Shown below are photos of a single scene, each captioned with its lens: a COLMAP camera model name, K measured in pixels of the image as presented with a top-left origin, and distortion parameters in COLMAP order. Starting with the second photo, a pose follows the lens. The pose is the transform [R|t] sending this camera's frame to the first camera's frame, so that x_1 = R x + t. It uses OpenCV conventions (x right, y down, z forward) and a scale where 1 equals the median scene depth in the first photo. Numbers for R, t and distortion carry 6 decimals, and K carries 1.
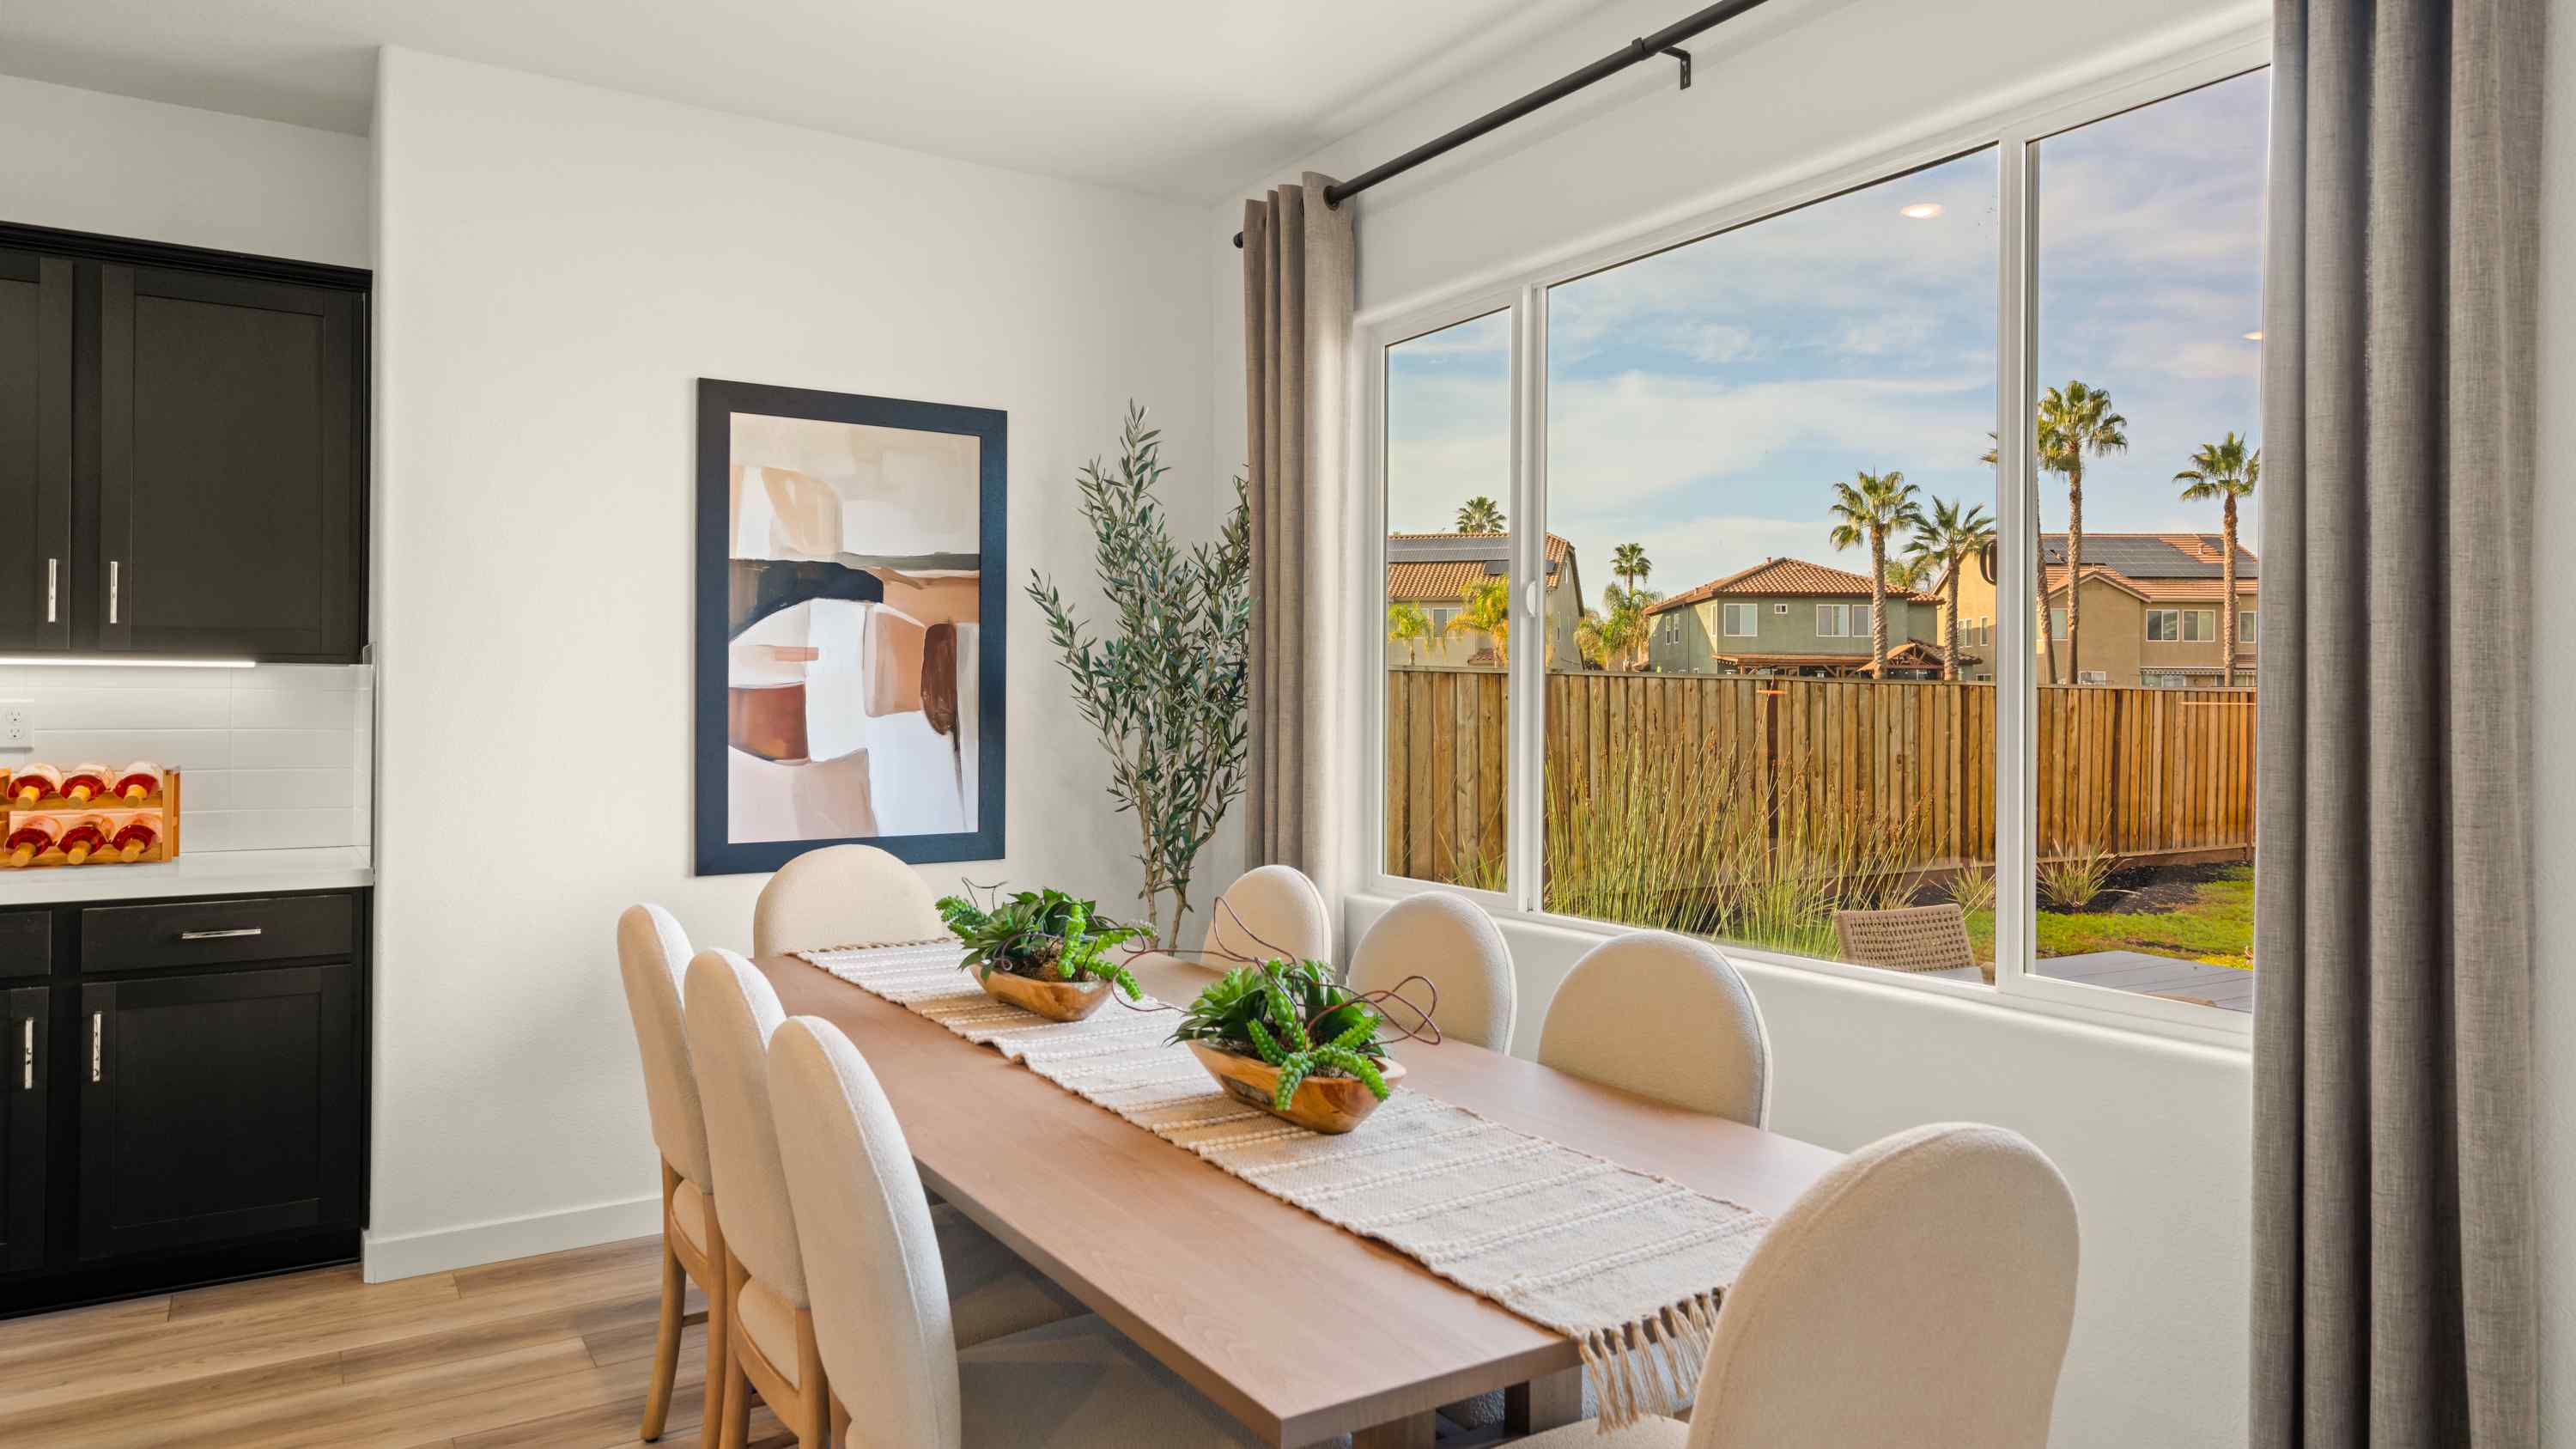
lens RADIAL K [[1609.1, 0, 1301.0], [0, 1609.1, 693.9], [0, 0, 1]] dist [0.006536, 0.002326]
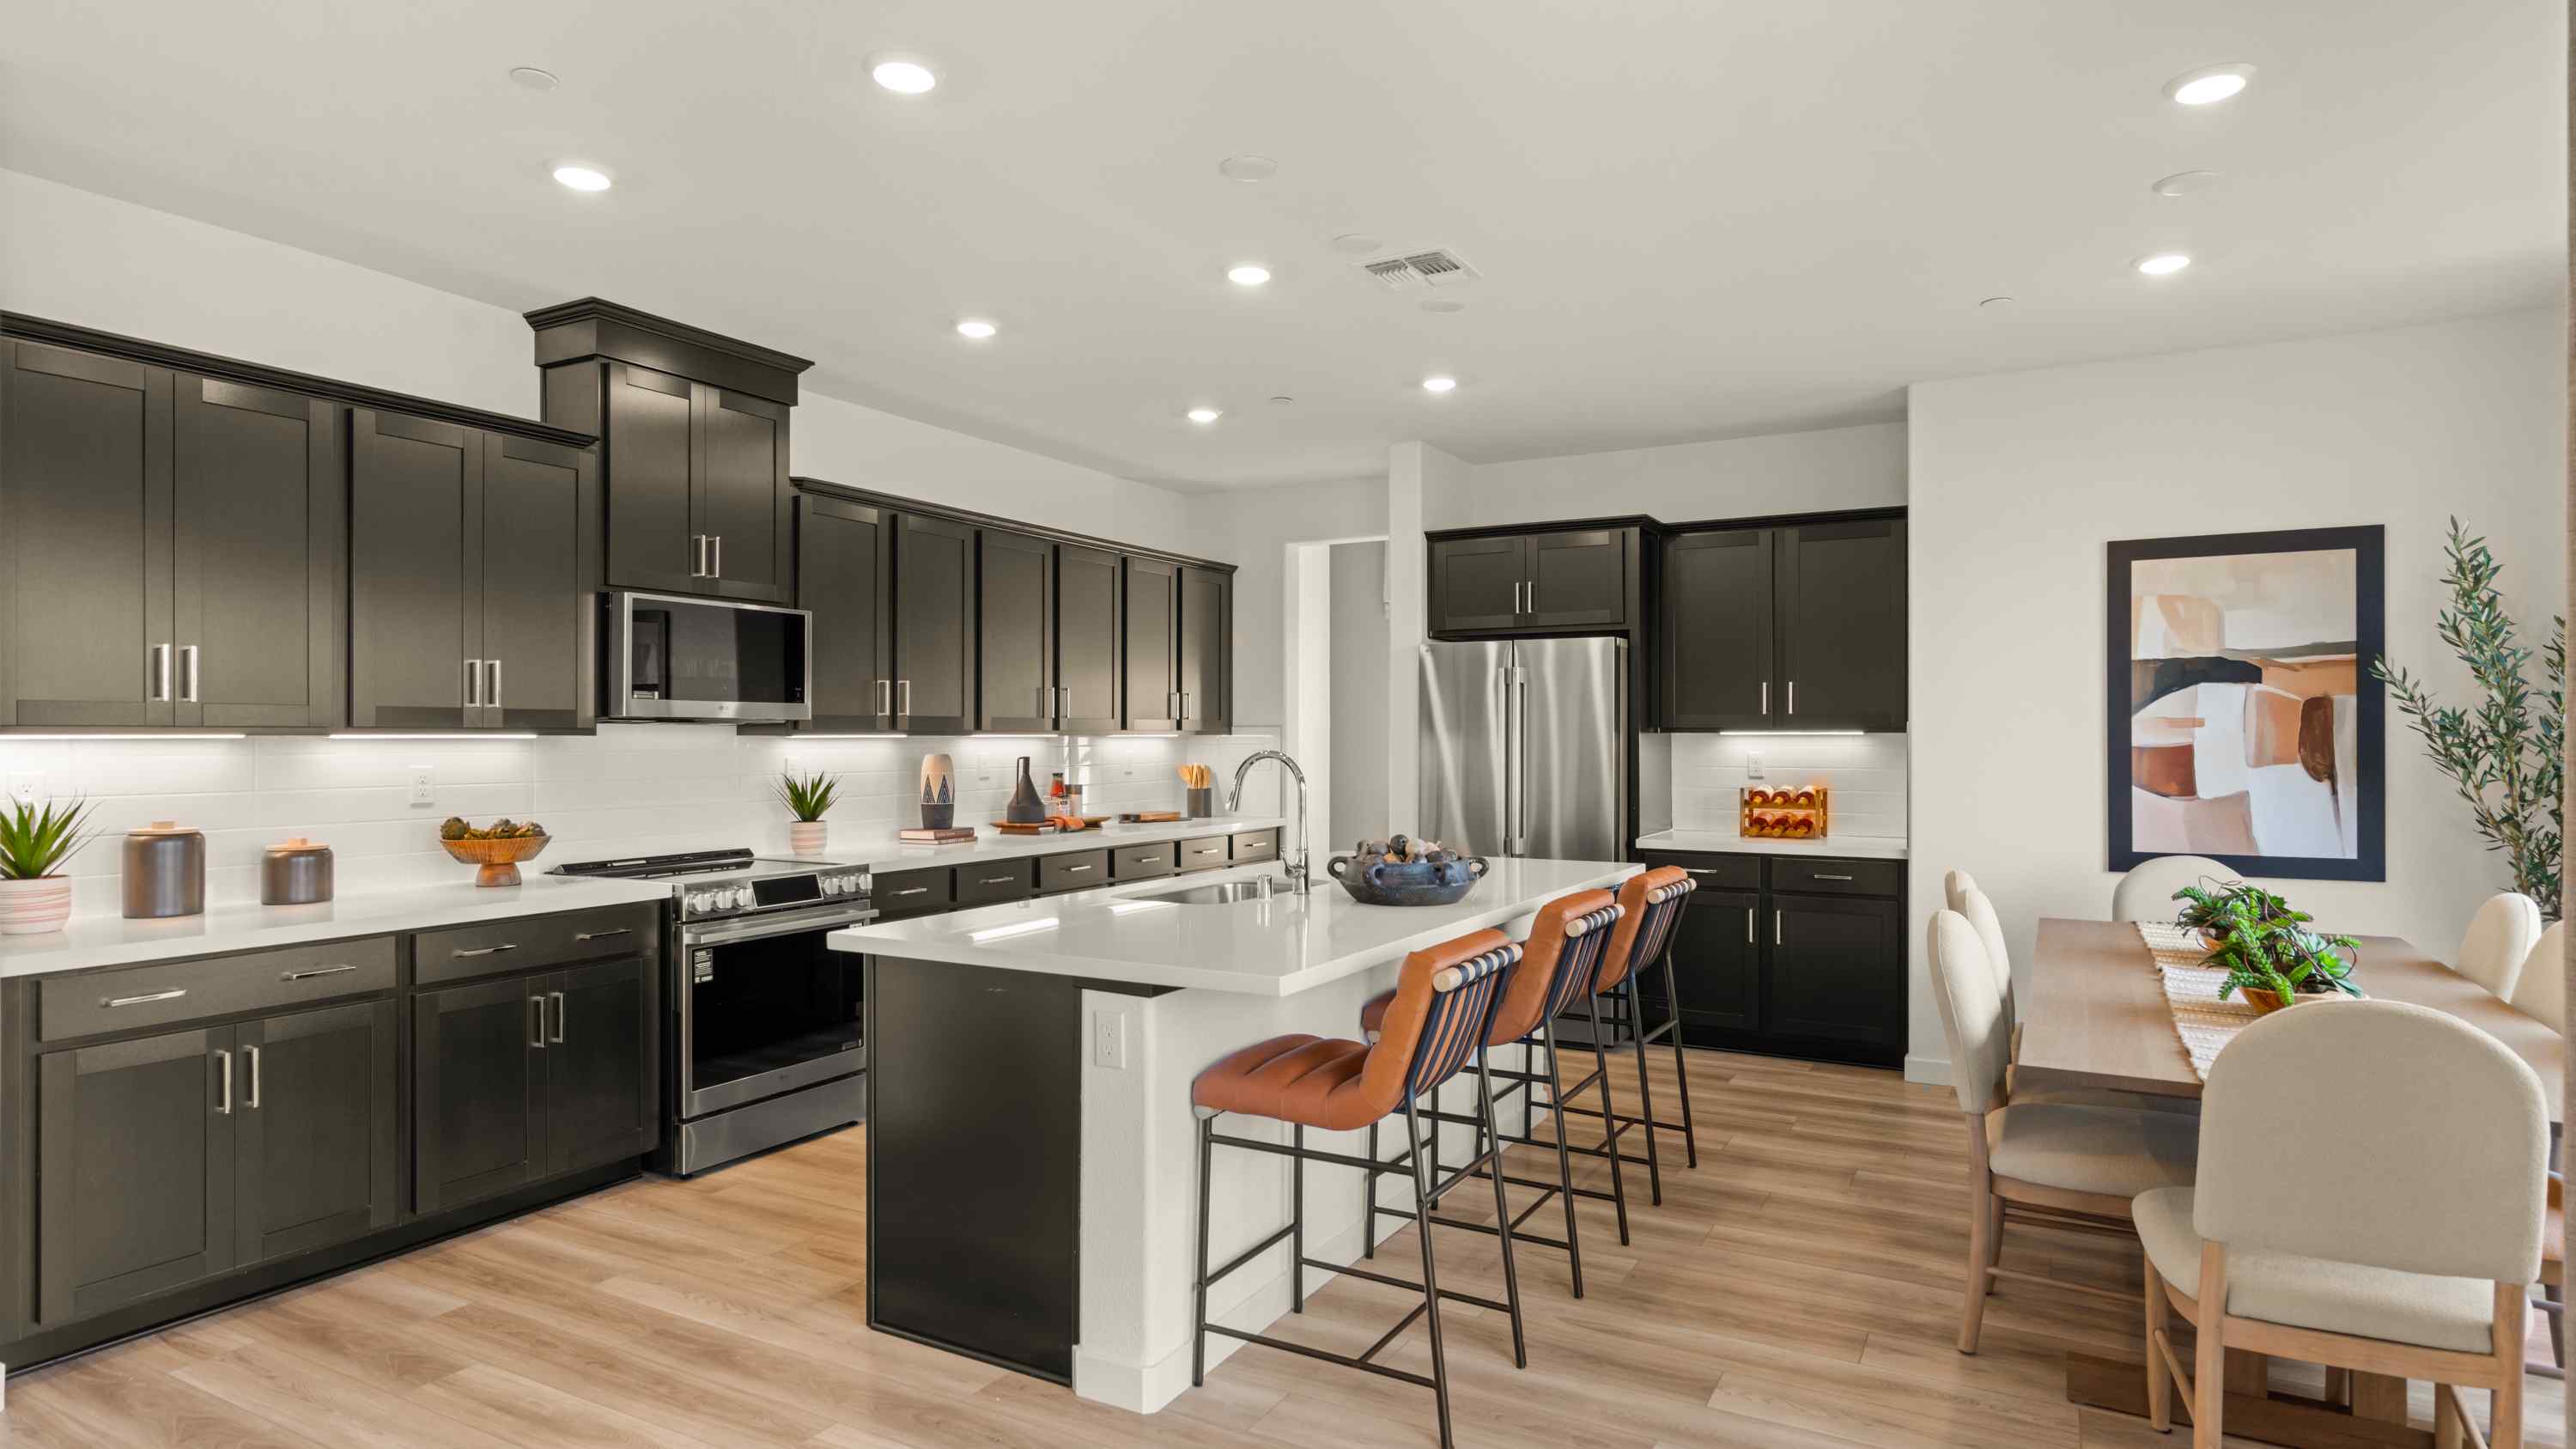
lens RADIAL K [[1402.1, 0, 1287.5], [0, 1402.1, 727.6], [0, 0, 1]] dist [-0.001985, -0.000419]
pose [[0.478872, -0.009409, -0.877834, 0.396196], [0.006078, 0.999954, -0.007403, -0.016198], [0.877864, -0.001790, 0.478907, -0.296322]]
